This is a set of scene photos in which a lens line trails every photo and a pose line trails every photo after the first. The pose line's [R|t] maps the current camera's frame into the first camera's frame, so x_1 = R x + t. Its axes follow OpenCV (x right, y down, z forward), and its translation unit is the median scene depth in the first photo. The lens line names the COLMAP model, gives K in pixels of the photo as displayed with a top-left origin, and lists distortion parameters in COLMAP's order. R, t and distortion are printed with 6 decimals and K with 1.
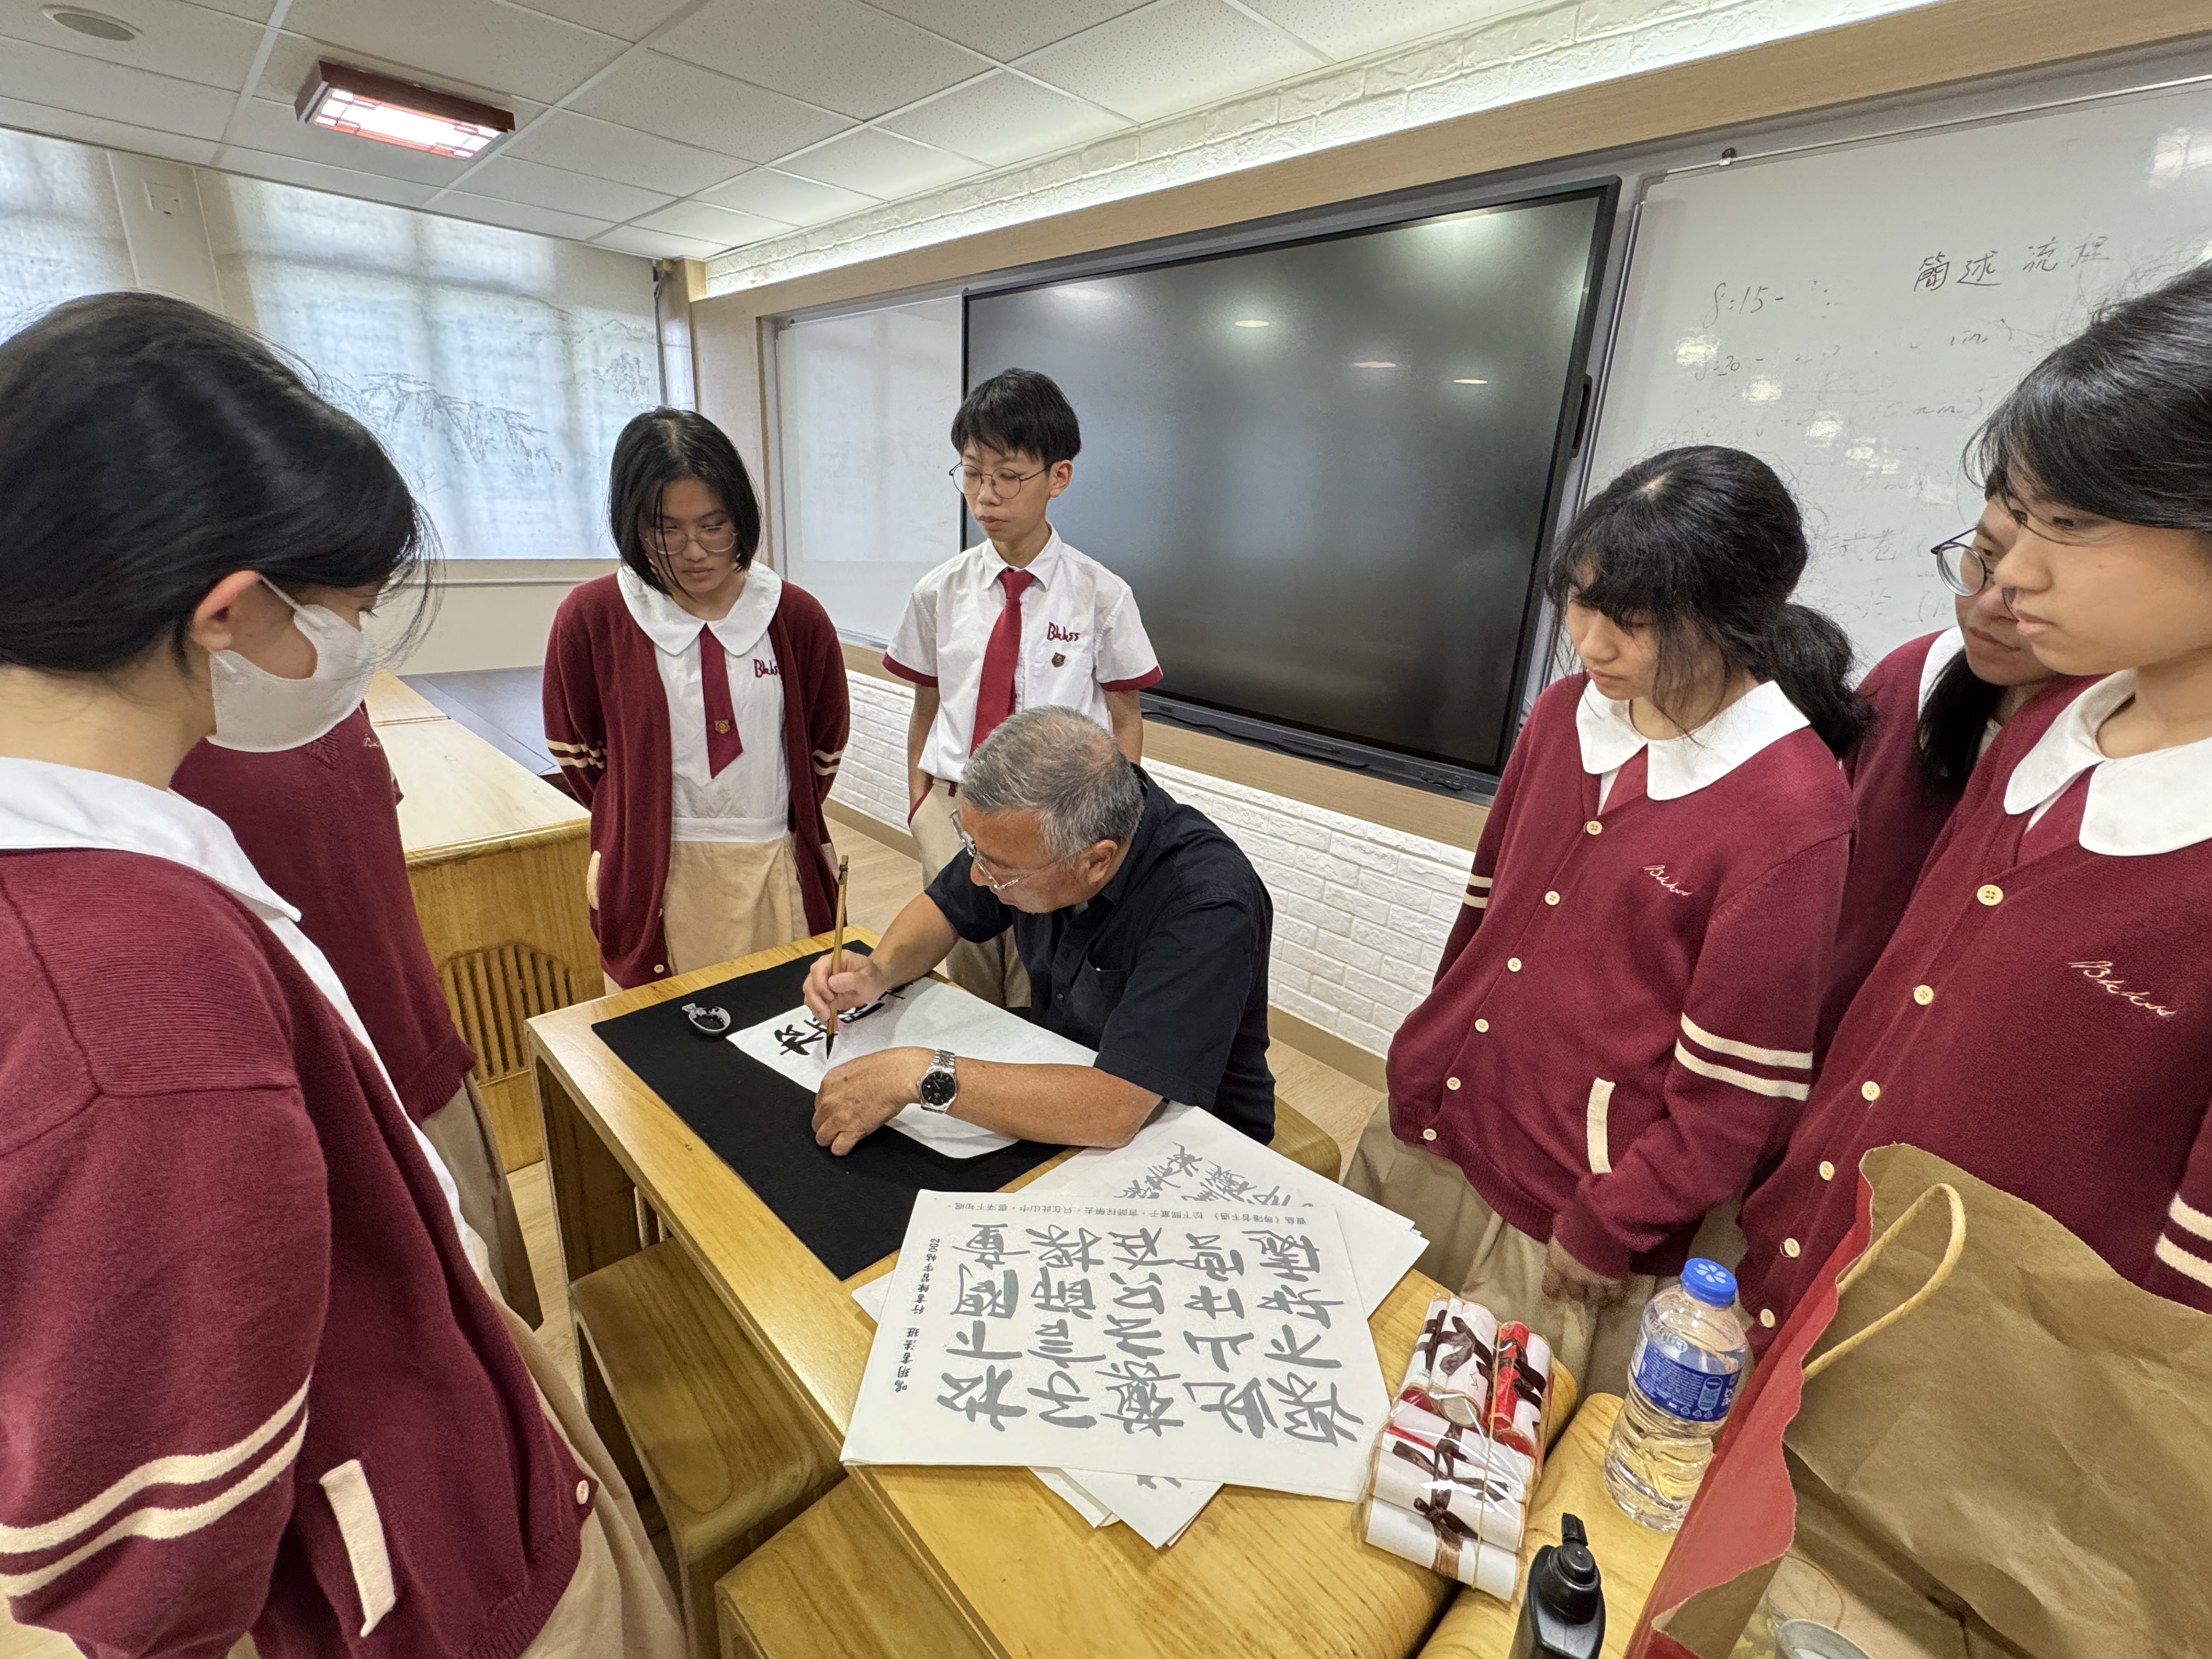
lens RADIAL K [[993.8, 0, 1108.2], [0, 993.8, 835.7], [0, 0, 1]] dist [-0.001157, 0.000329]
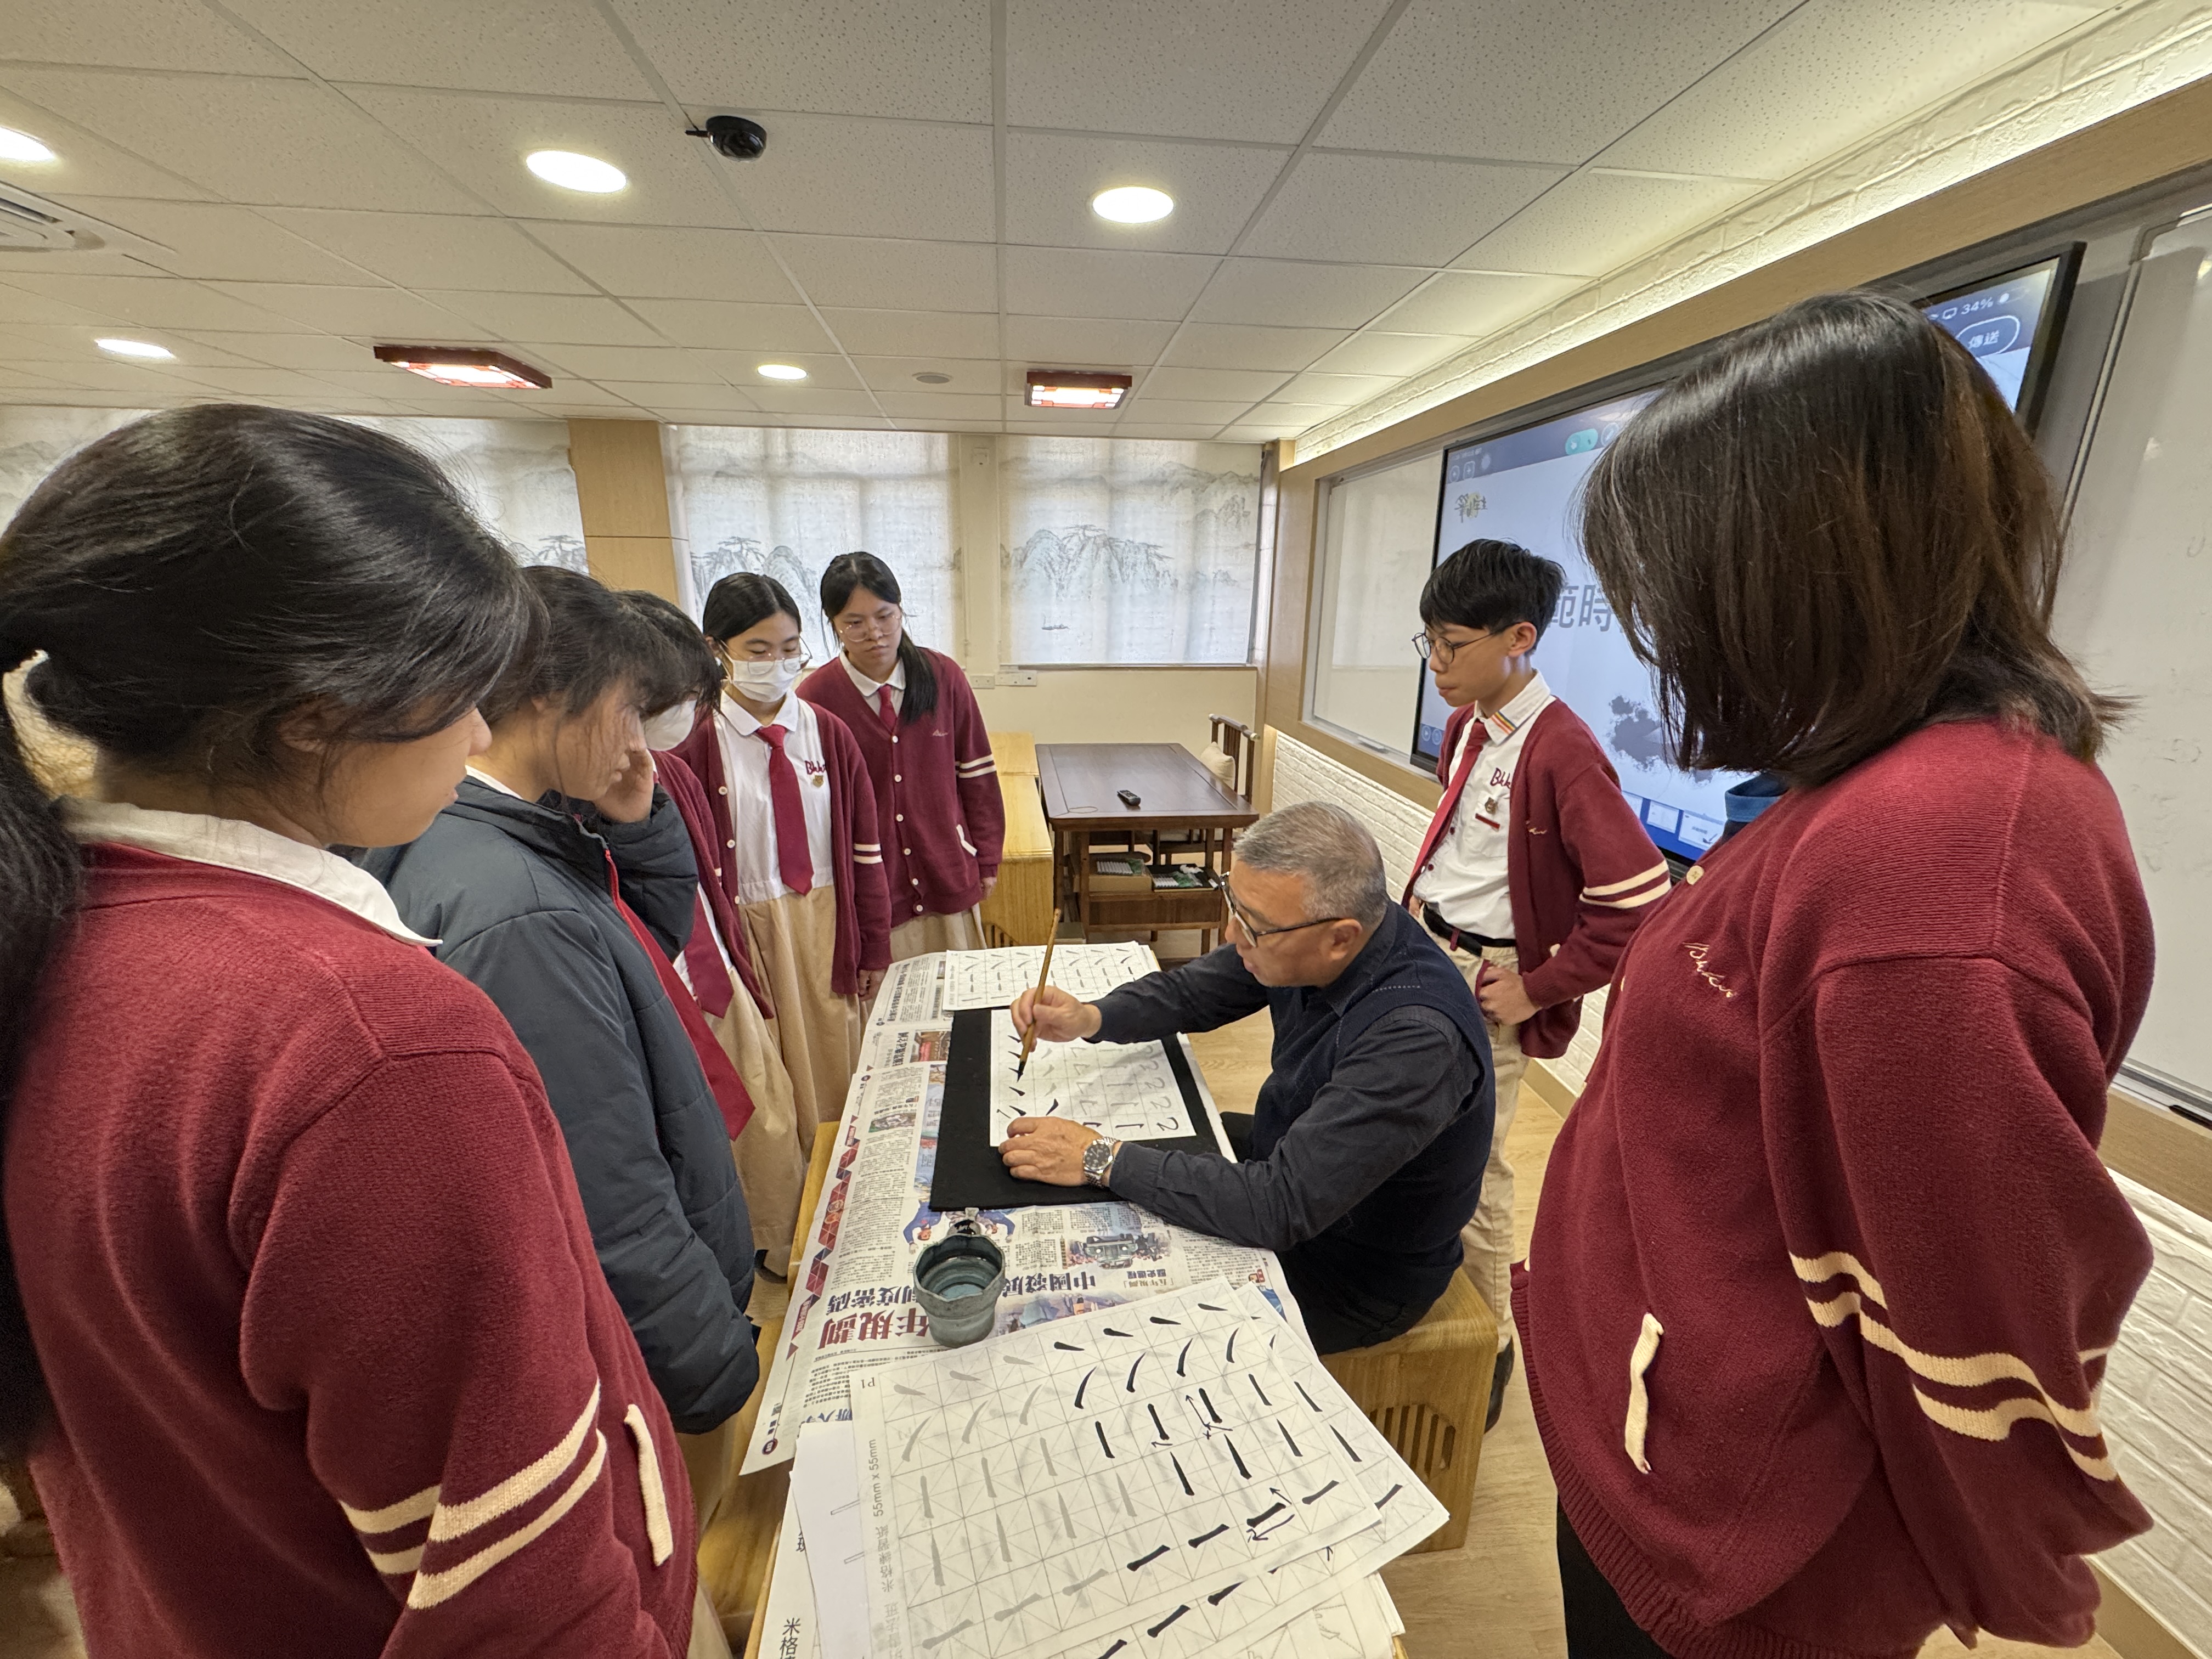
lens RADIAL K [[890.6, 0, 1105.2], [0, 890.6, 837.7], [0, 0, 1]] dist [0.002351, 0.000487]
pose [[0.784916, 0.129222, -0.605978, 0.275708], [-0.172154, 0.984985, -0.012946, -0.018484], [0.595206, 0.114483, 0.795376, -0.011792]]
